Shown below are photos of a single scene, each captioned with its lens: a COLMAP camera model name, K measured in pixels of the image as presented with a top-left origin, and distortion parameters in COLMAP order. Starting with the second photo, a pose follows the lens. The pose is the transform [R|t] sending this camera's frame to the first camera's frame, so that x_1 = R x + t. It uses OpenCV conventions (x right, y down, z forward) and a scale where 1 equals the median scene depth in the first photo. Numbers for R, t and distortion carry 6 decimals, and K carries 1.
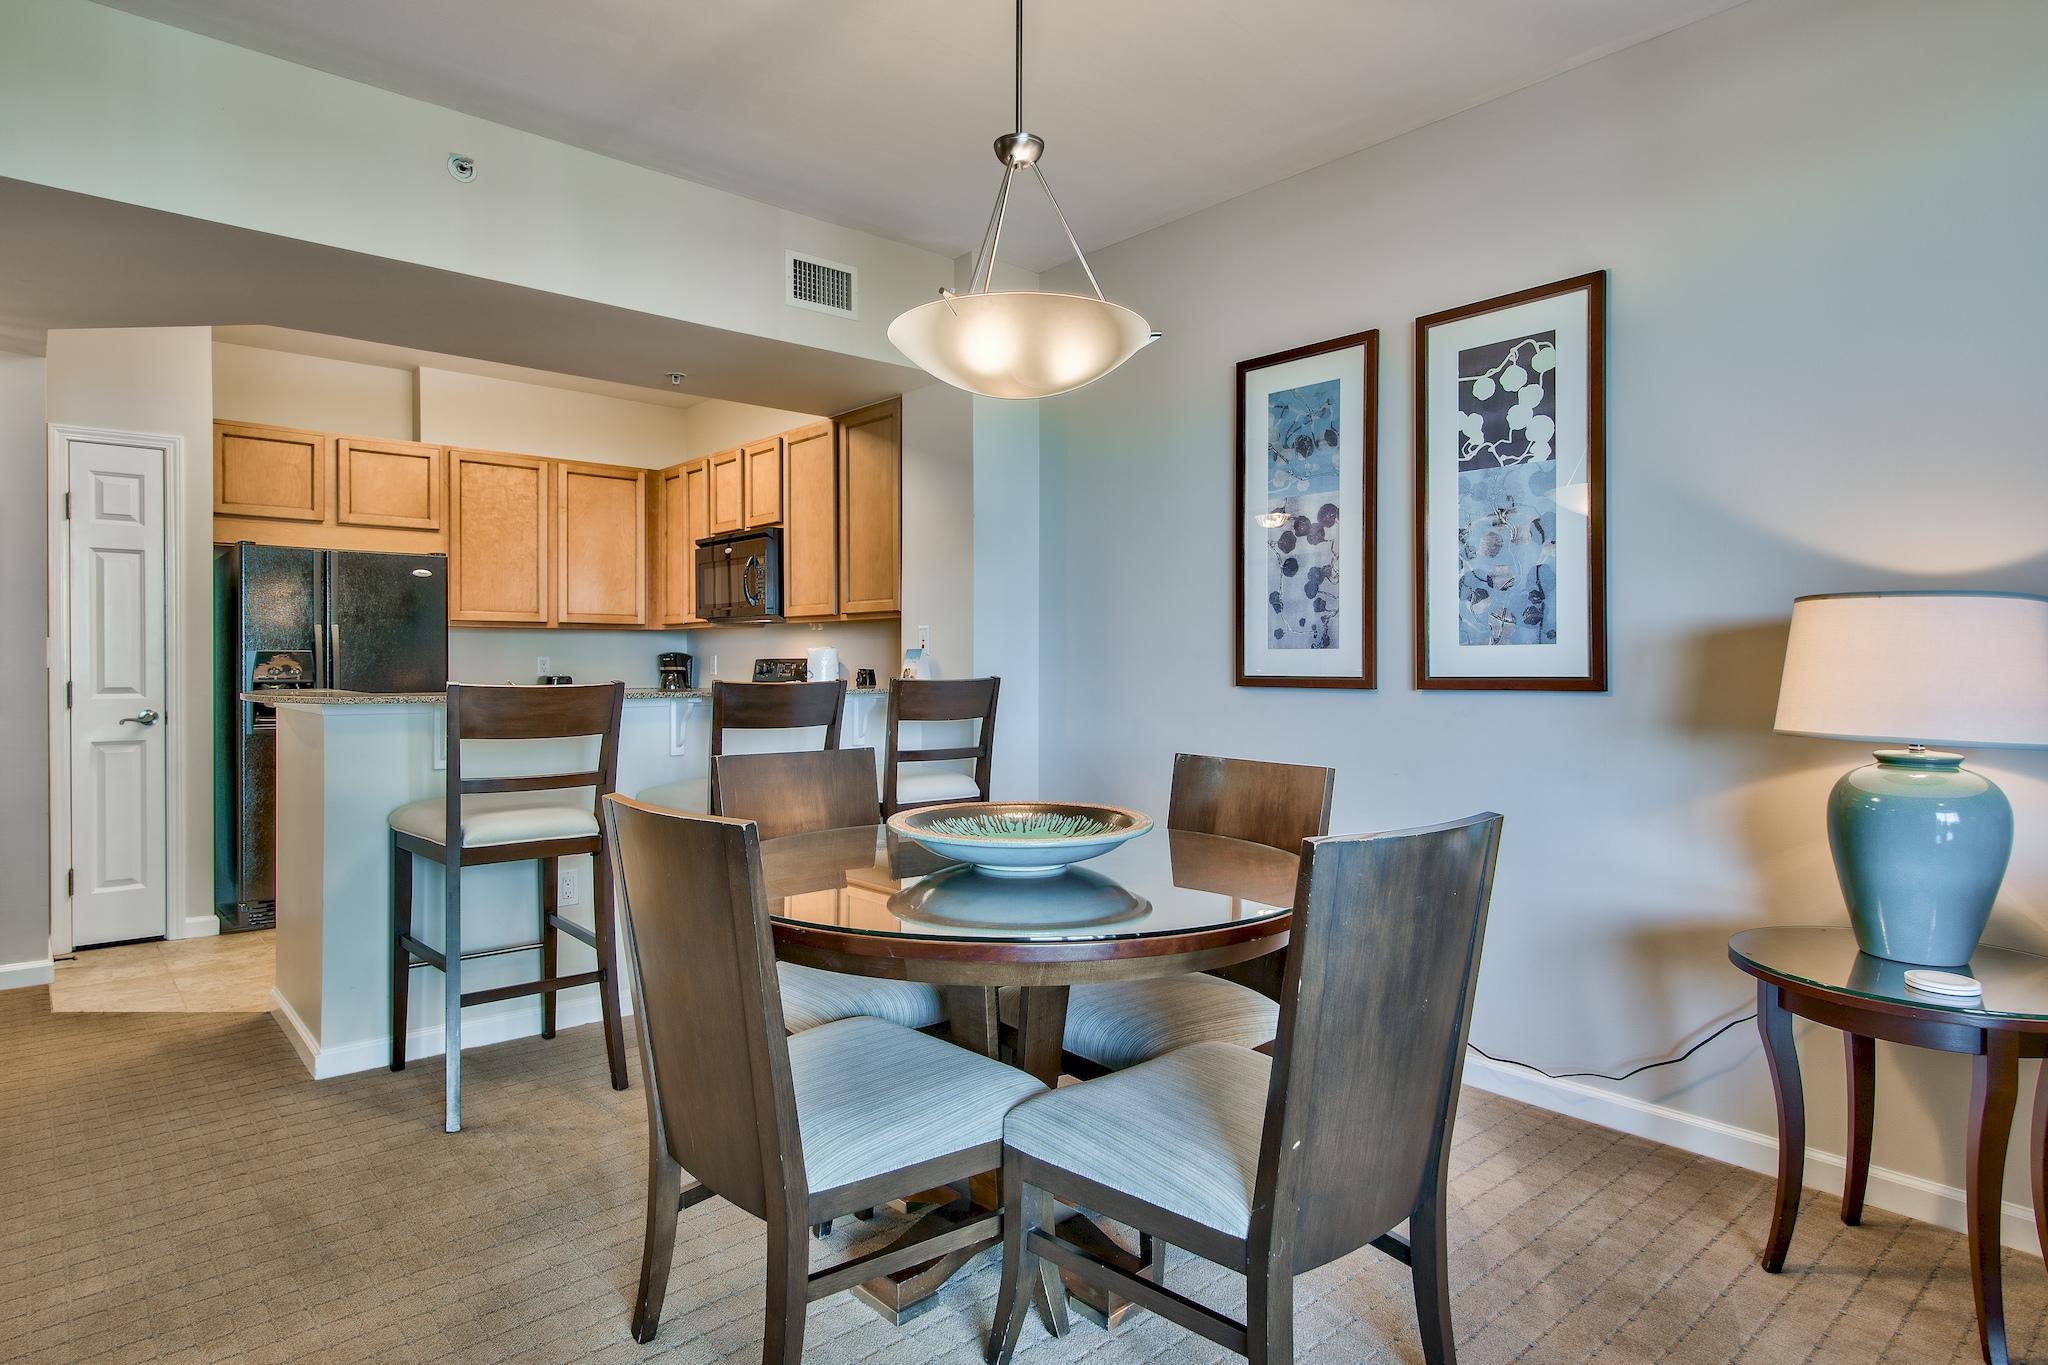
lens RADIAL K [[1131.1, 0, 1008.8], [0, 1131.1, 671.3], [0, 0, 1]] dist [0.000112, 0.001367]
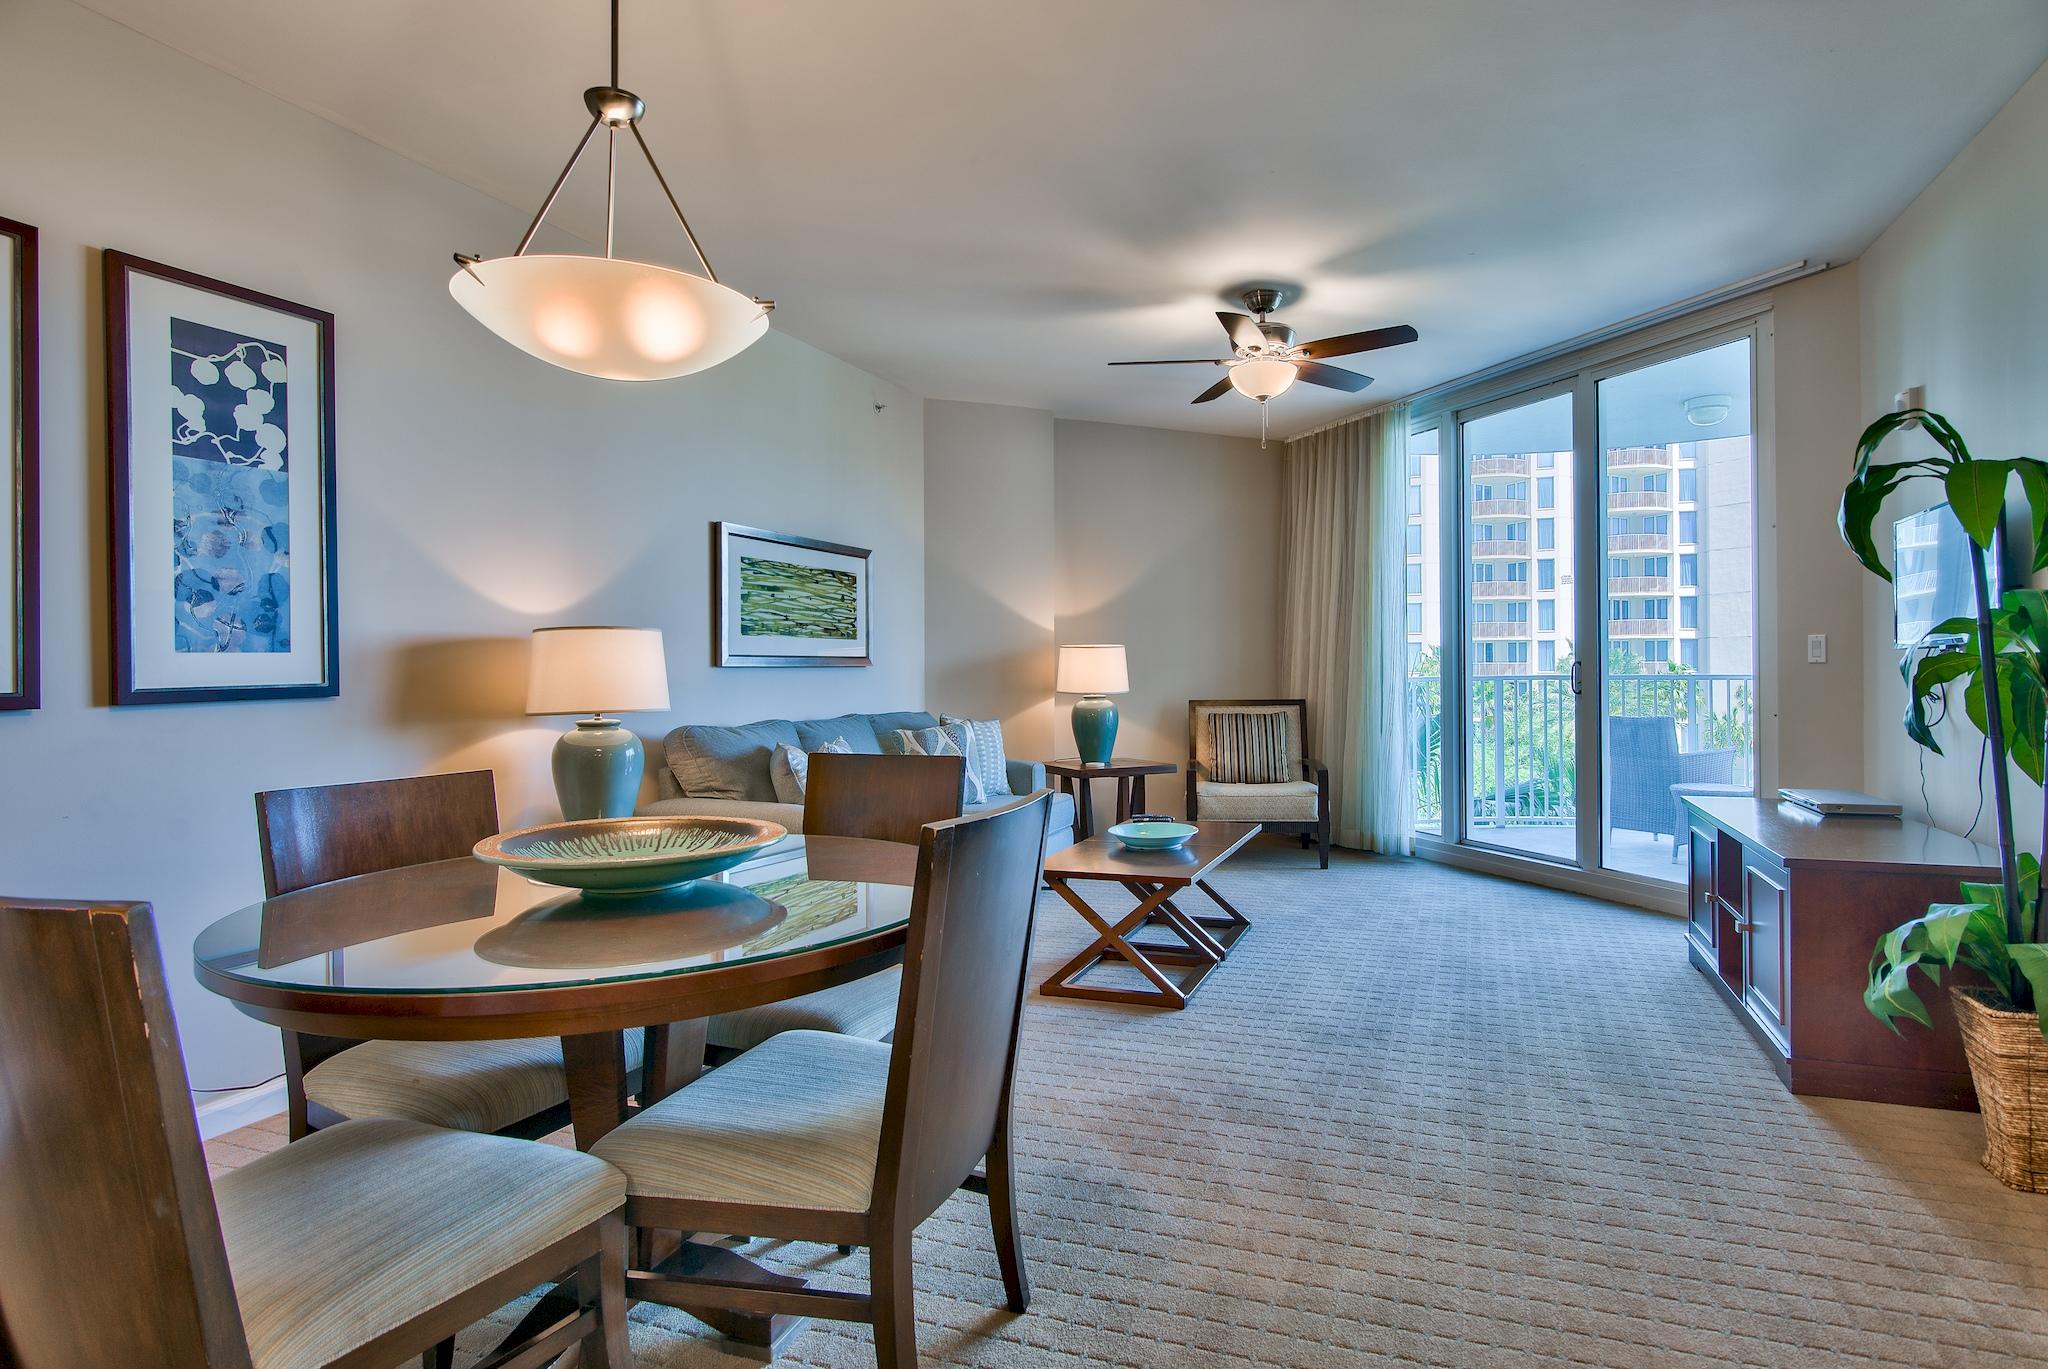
lens RADIAL K [[1036.1, 0, 1095.4], [0, 1036.1, 667.7], [0, 0, 1]] dist [-0.006450, -0.001050]
pose [[-0.482508, -0.000233, 0.875891, -0.561732], [0.014907, 0.999853, 0.008478, -0.006037], [-0.875764, 0.017148, -0.482434, 0.661757]]
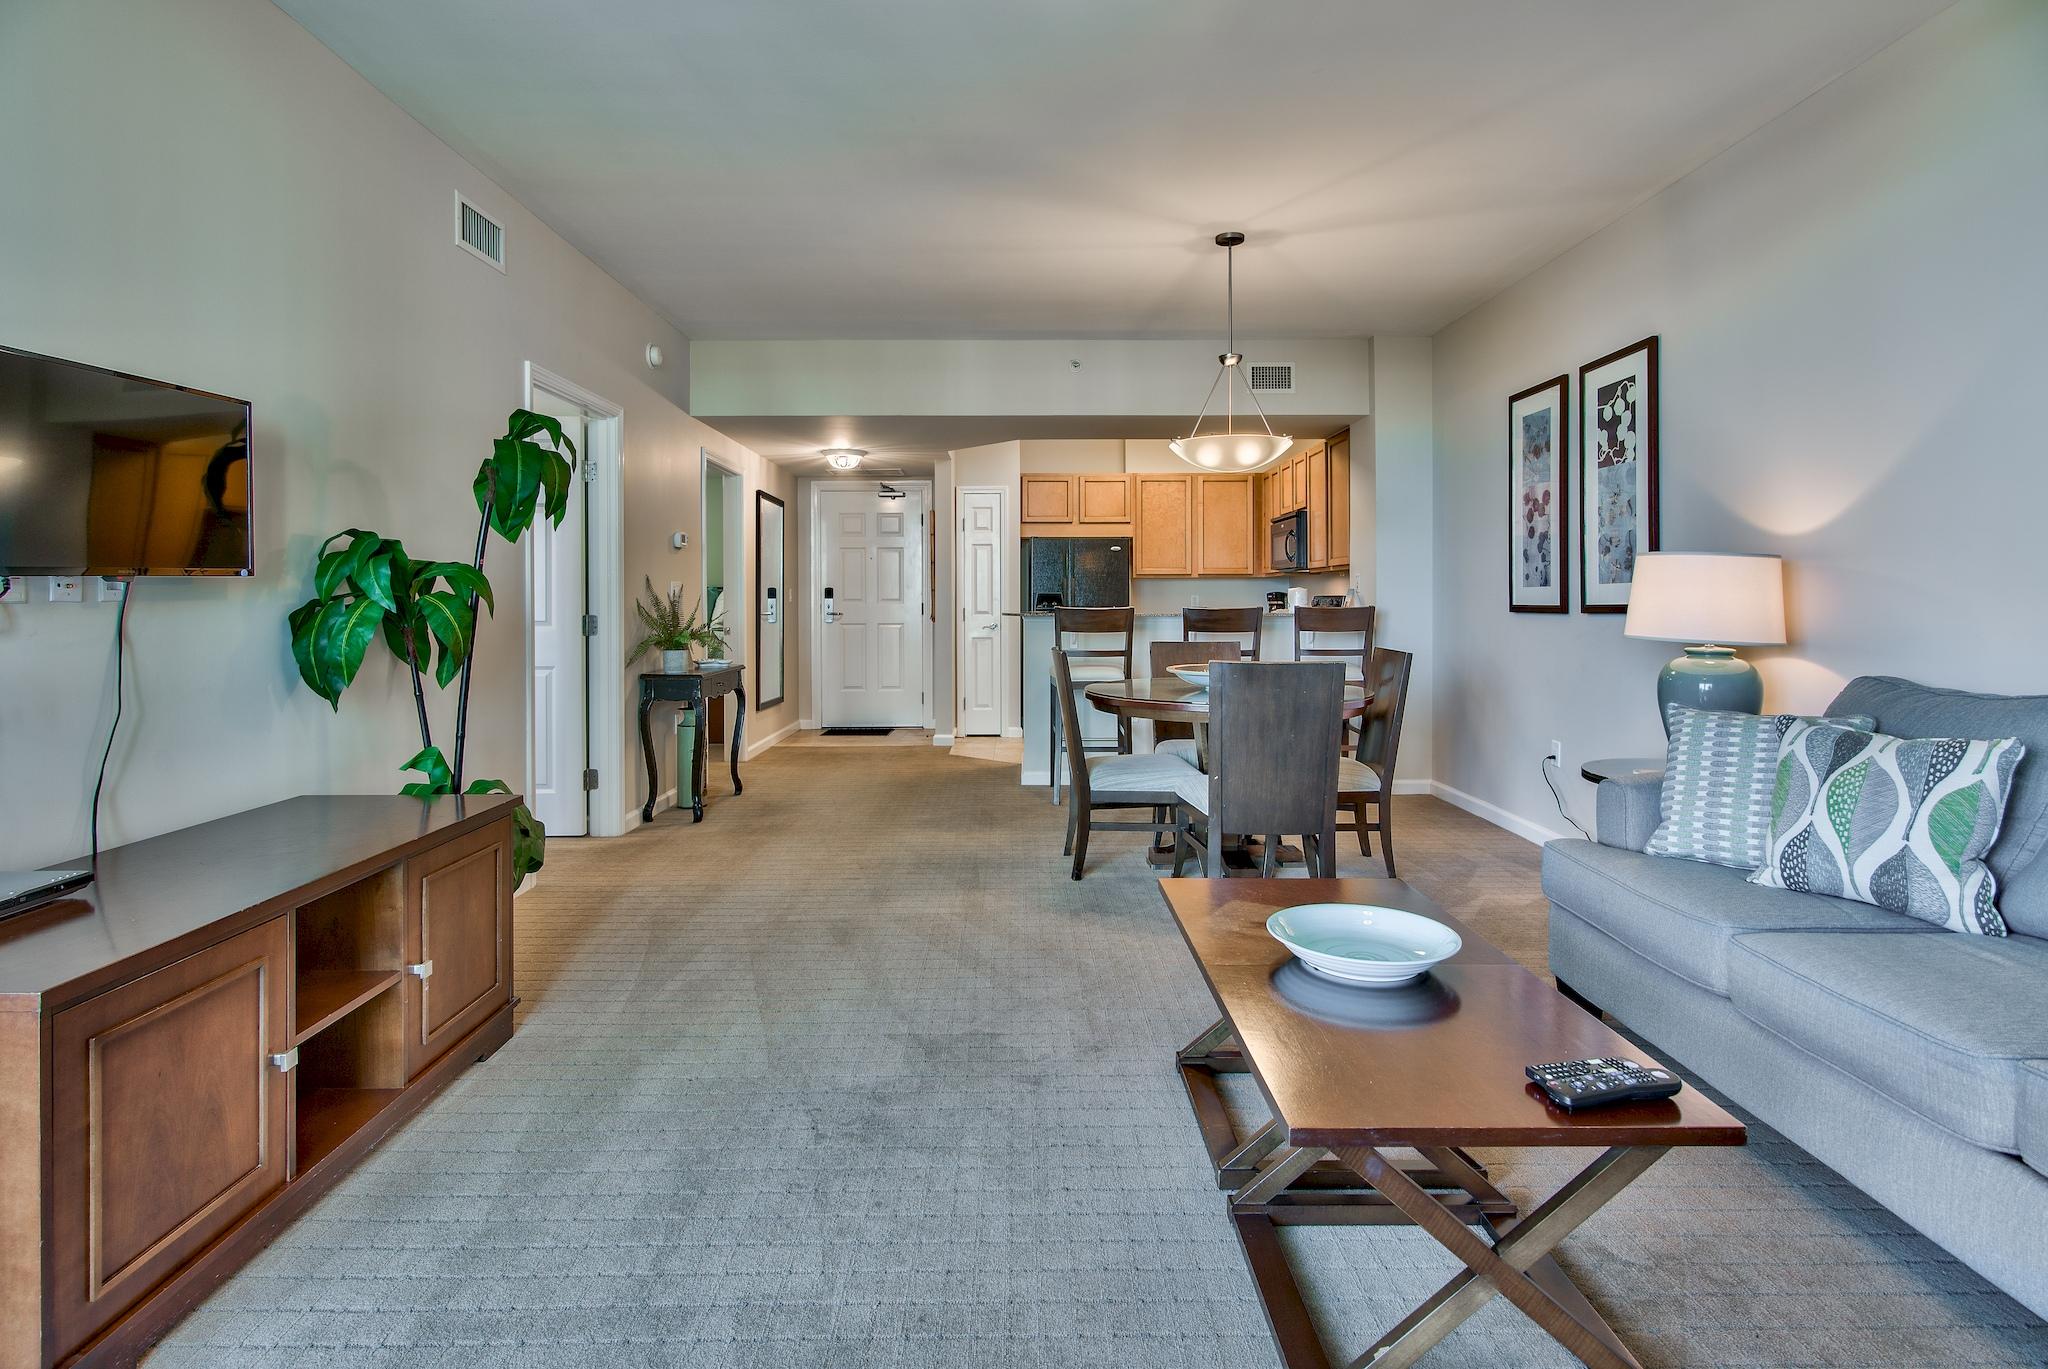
lens RADIAL K [[1023.8, 0, 1021.1], [0, 1023.8, 601.8], [0, 0, 1]] dist [-0.002008, -0.001782]
pose [[0.758030, -0.001521, -0.652218, 0.611692], [-0.002849, 0.999980, -0.005643, 0.009470], [0.652214, 0.006136, 0.758010, -0.463730]]
